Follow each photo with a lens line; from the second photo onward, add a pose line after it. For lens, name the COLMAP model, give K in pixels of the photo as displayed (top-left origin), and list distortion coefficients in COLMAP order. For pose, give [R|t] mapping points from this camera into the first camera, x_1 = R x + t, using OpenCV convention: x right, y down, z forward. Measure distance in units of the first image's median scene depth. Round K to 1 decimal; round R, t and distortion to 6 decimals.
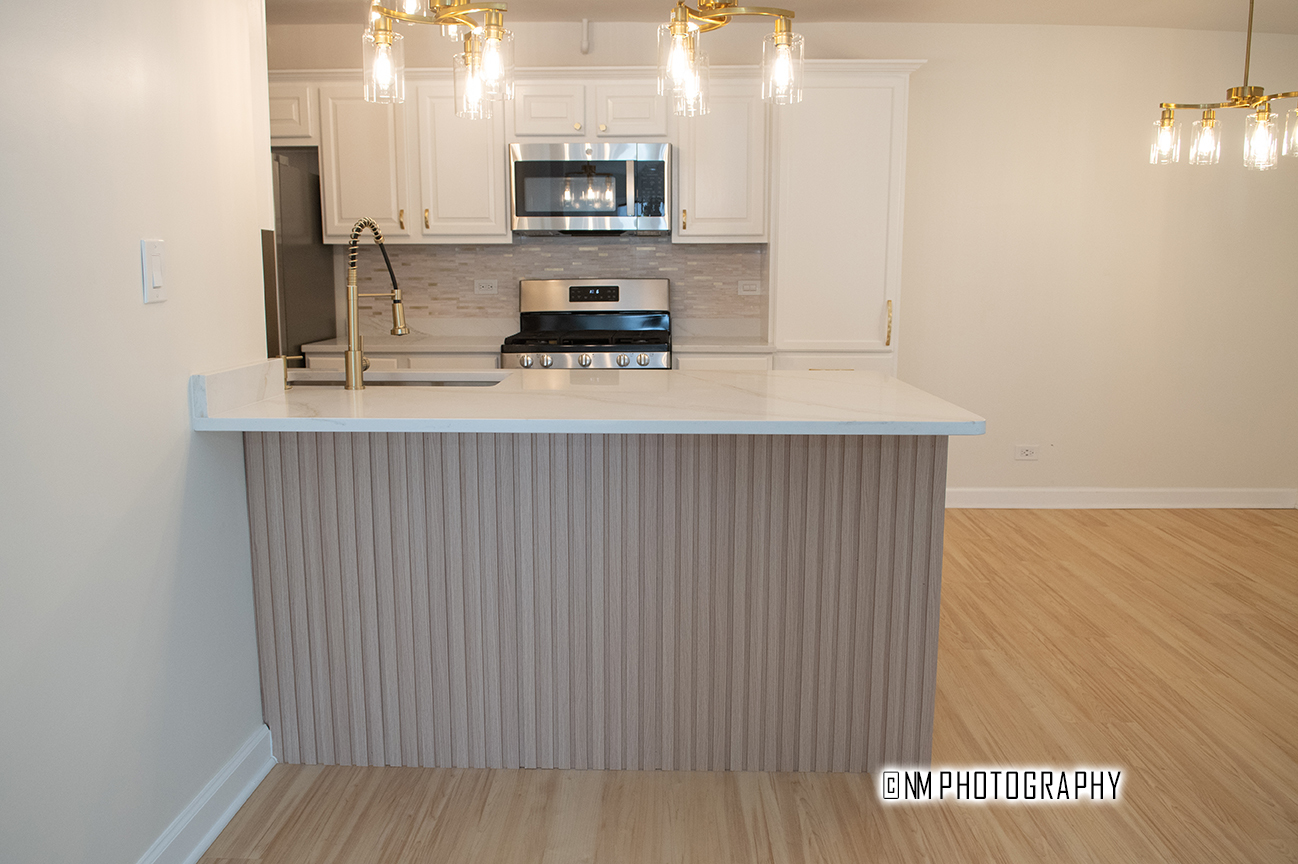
lens RADIAL K [[949.5, 0, 649.0], [0, 949.5, 432.0], [0, 0, 1]] dist [-0.022370, -0.046817]
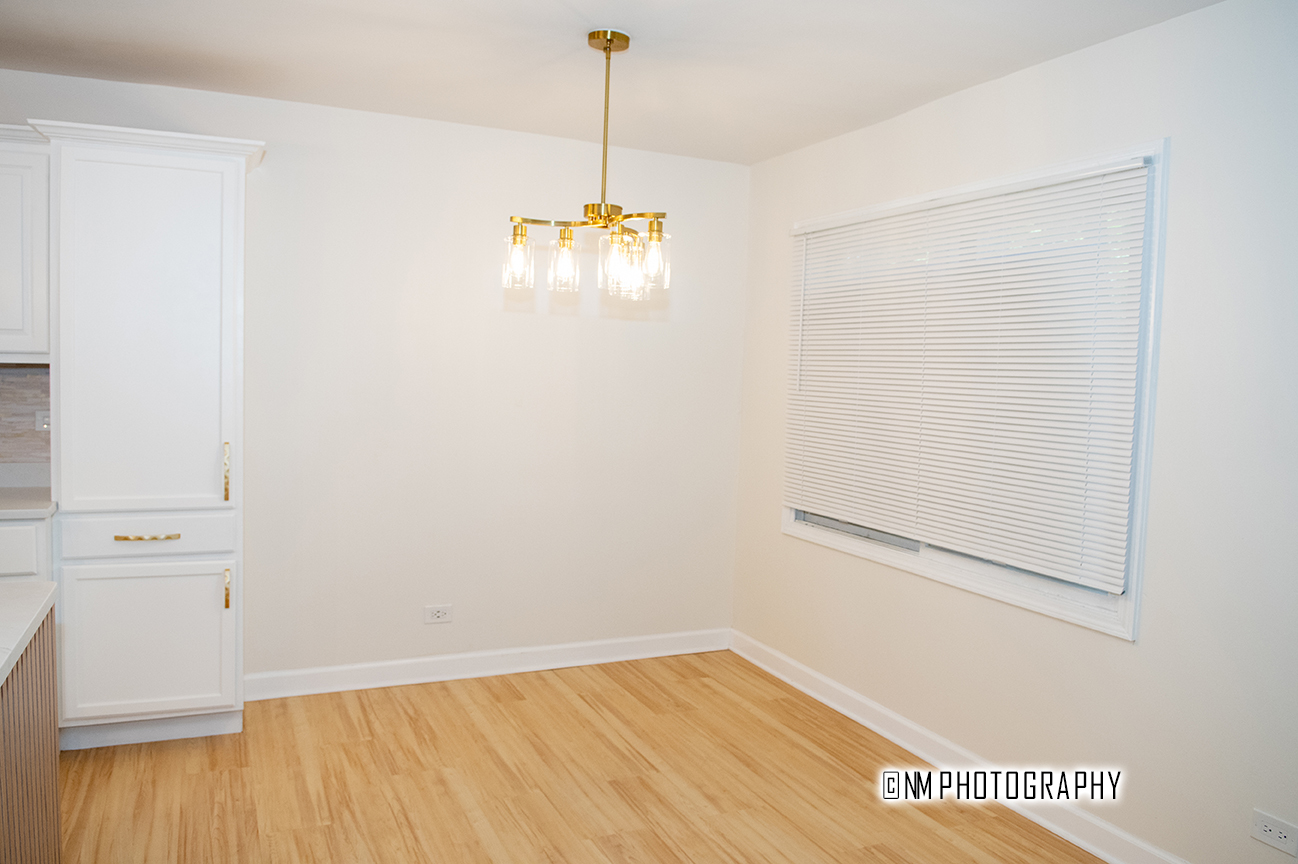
lens RADIAL K [[949.5, 0, 649.0], [0, 949.5, 432.0], [0, 0, 1]] dist [-0.022370, -0.046817]
pose [[0.901205, -0.002391, 0.433387, 0.237896], [0.045050, 0.995085, -0.088189, -0.066331], [-0.431046, 0.099000, 0.896883, 0.170175]]
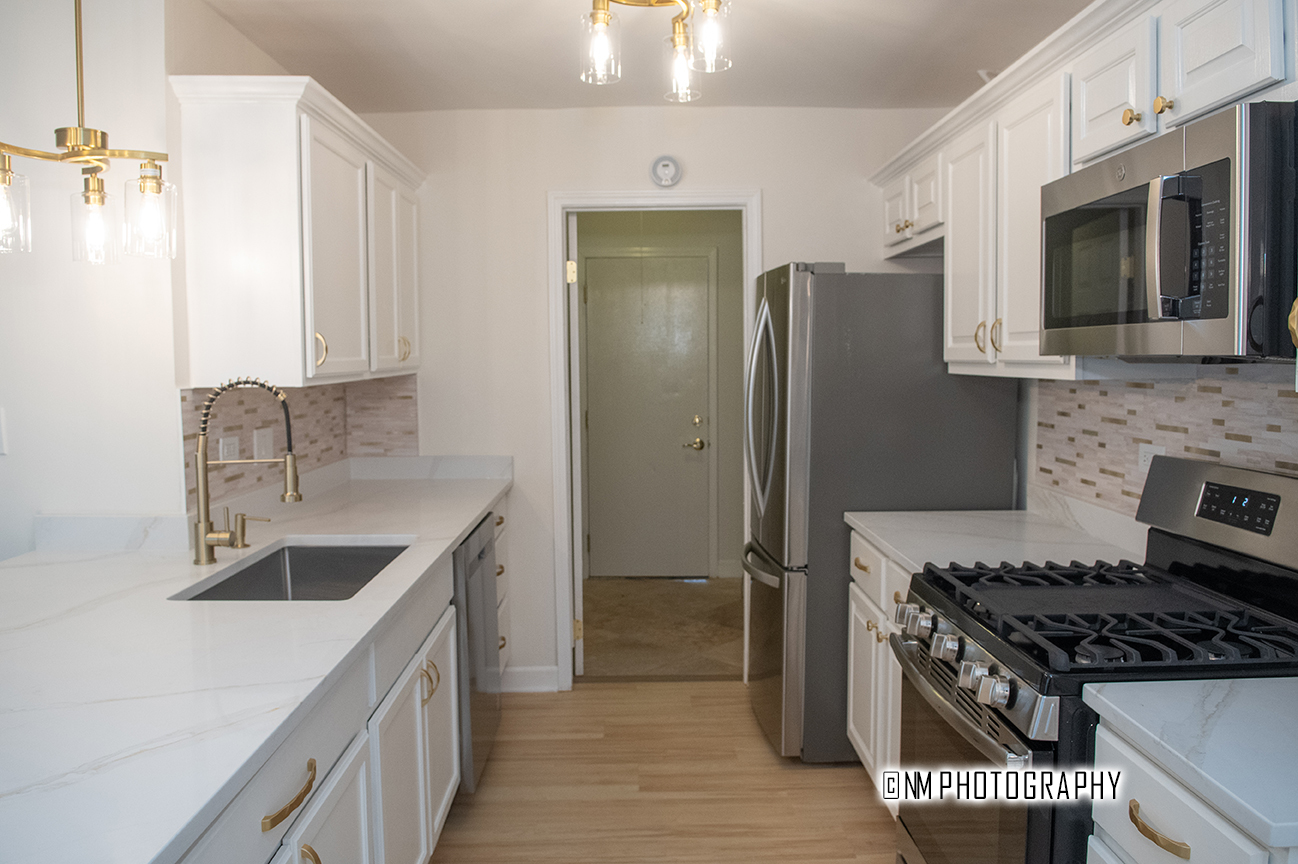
lens RADIAL K [[949.5, 0, 649.0], [0, 949.5, 432.0], [0, 0, 1]] dist [-0.022370, -0.046817]
pose [[0.040461, 0.078261, -0.996111, 0.357875], [-0.155972, 0.985201, 0.071068, -0.182983], [0.986932, 0.152490, 0.052069, 0.802281]]
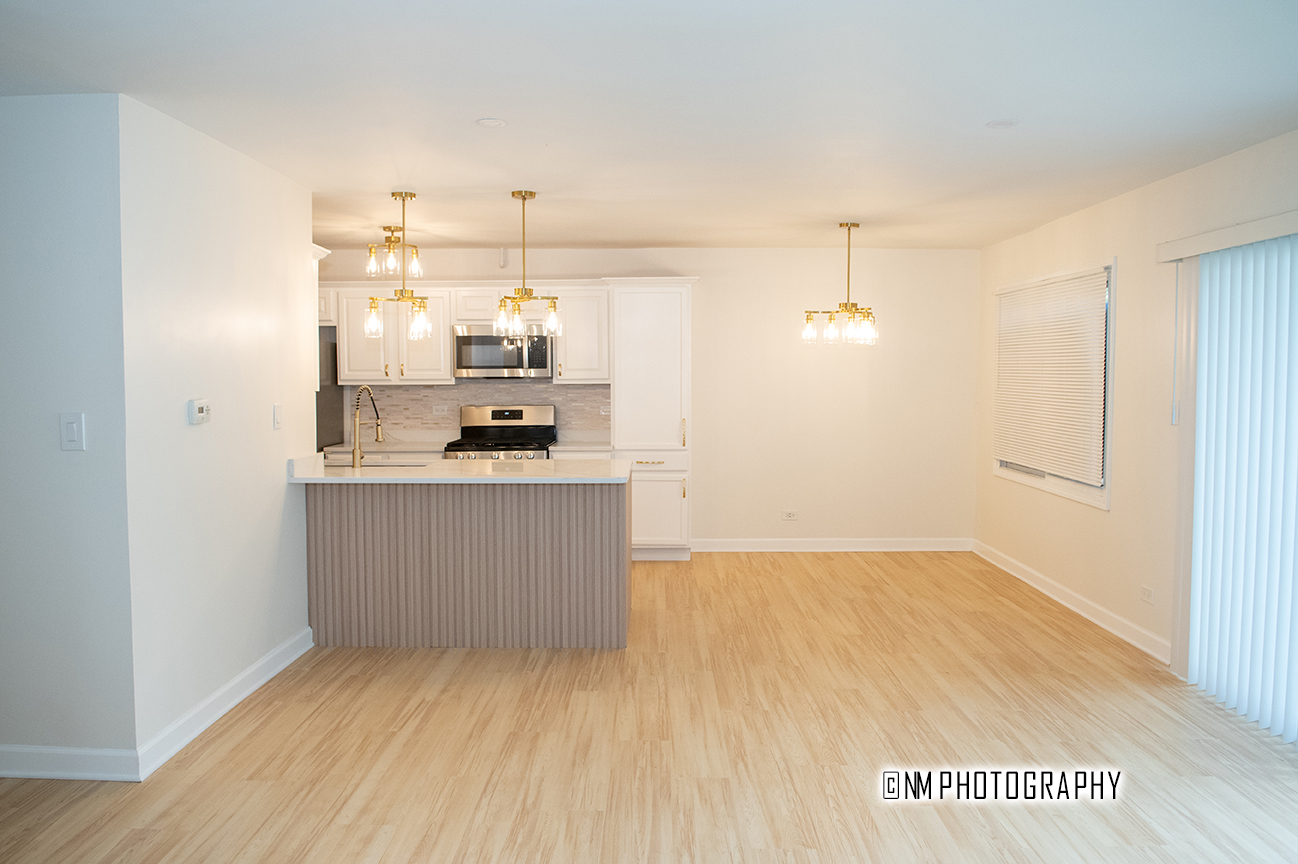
lens RADIAL K [[949.5, 0, 649.0], [0, 949.5, 432.0], [0, 0, 1]] dist [-0.022370, -0.046817]
pose [[0.999983, -0.003754, 0.004364, 0.191611], [0.004205, 0.994100, -0.108384, 0.062454], [-0.003932, 0.108401, 0.994099, -0.642011]]
